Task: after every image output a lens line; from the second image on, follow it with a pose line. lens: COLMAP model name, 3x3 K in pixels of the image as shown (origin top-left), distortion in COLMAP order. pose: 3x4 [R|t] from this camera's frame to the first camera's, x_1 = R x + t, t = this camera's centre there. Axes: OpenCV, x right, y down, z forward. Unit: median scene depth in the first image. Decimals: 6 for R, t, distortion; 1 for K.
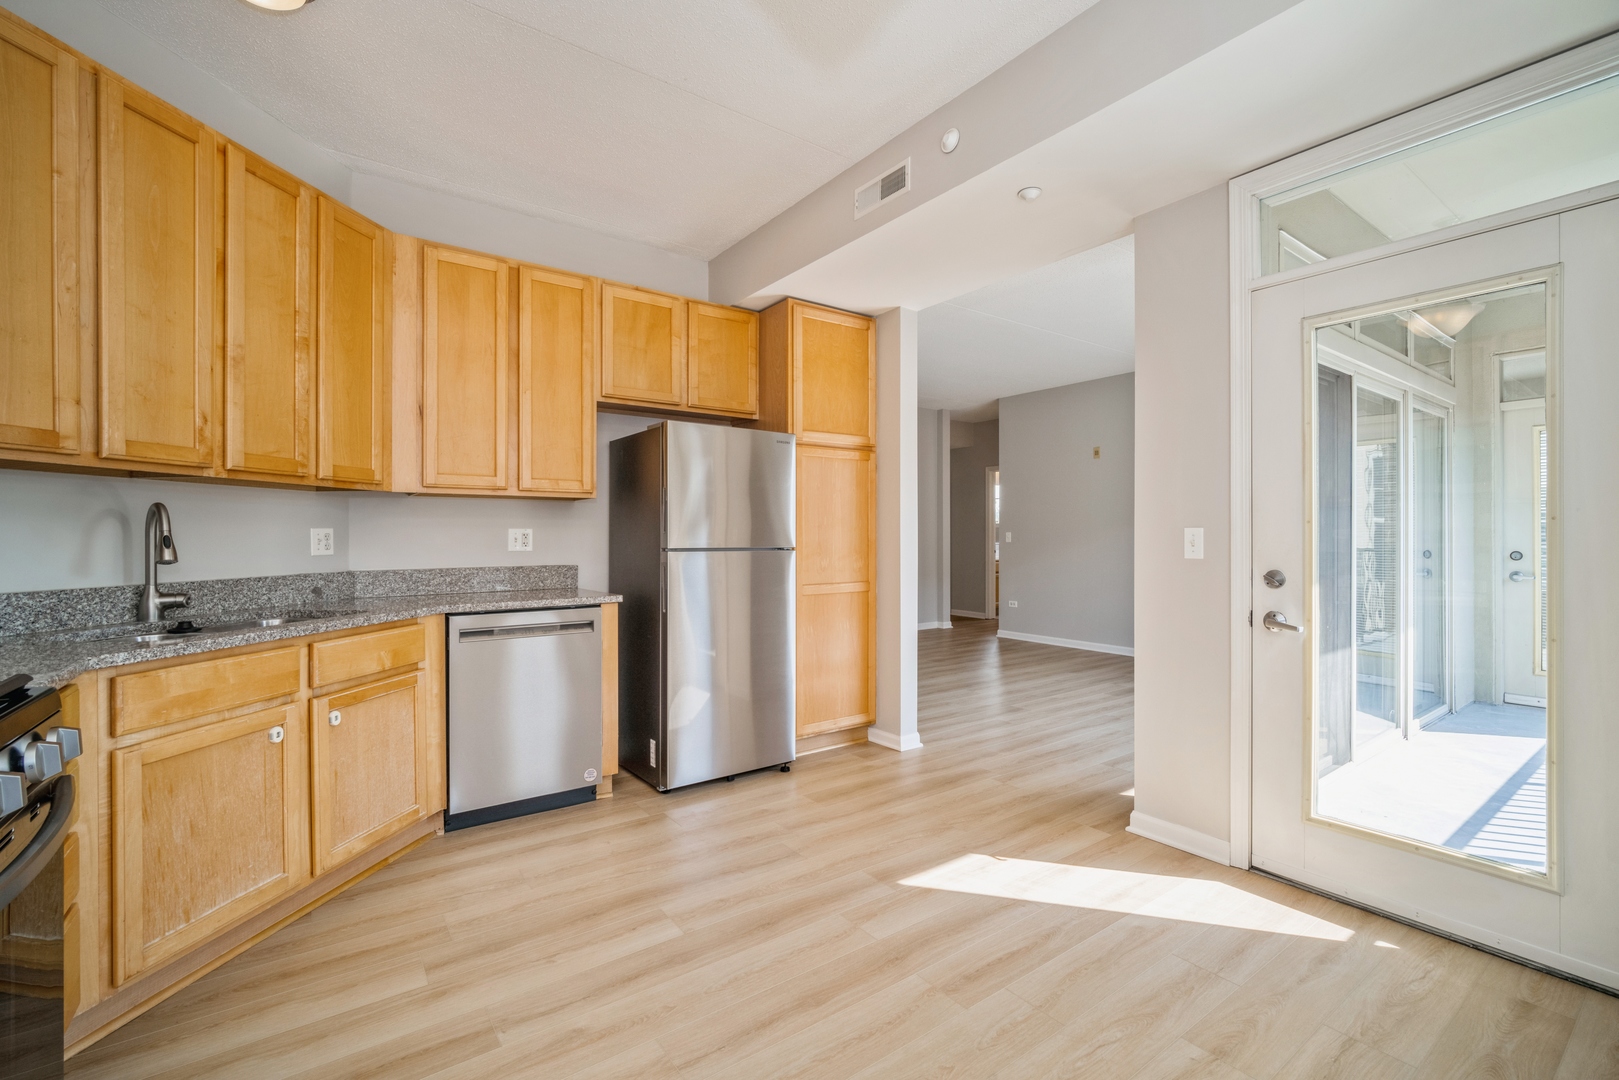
lens RADIAL K [[706.9, 0, 809.4], [0, 706.9, 531.0], [0, 0, 1]] dist [0.000241, 0.000073]
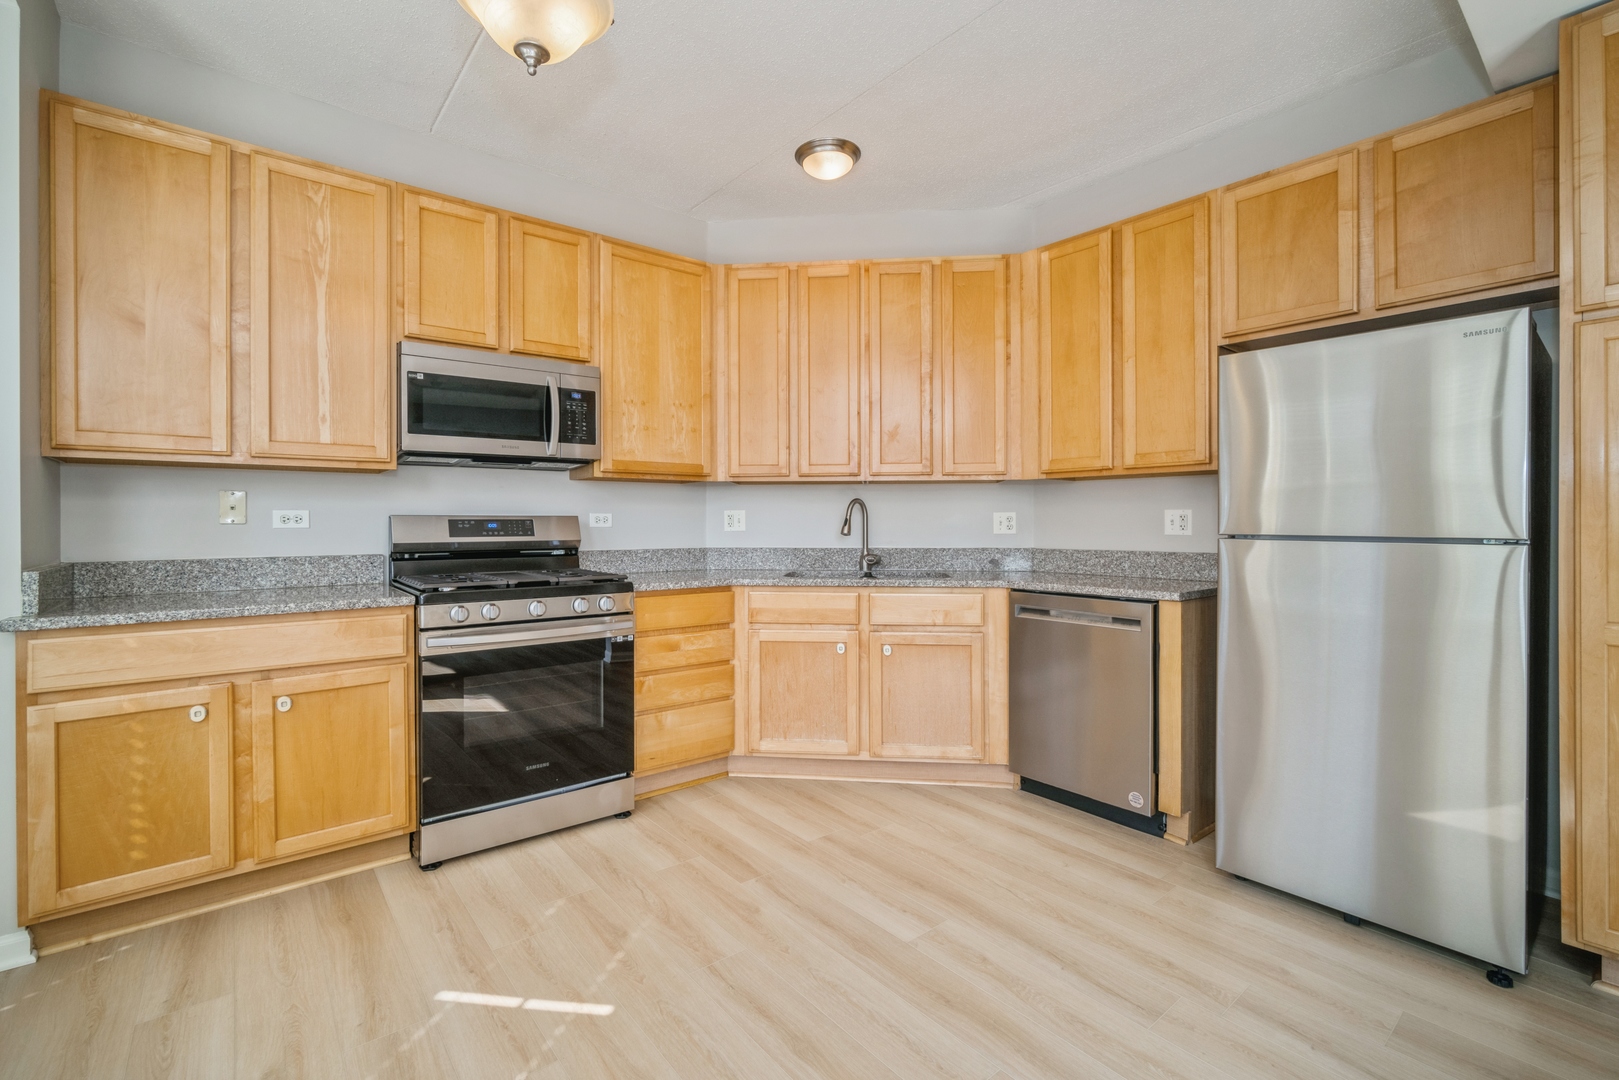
lens RADIAL K [[714.3, 0, 811.3], [0, 714.3, 519.3], [0, 0, 1]] dist [0.000104, 0.000156]
pose [[0.059228, -0.002666, -0.998241, 0.539762], [0.007588, 0.999969, -0.002220, 0.008903], [0.998216, -0.007443, 0.059246, 0.585629]]
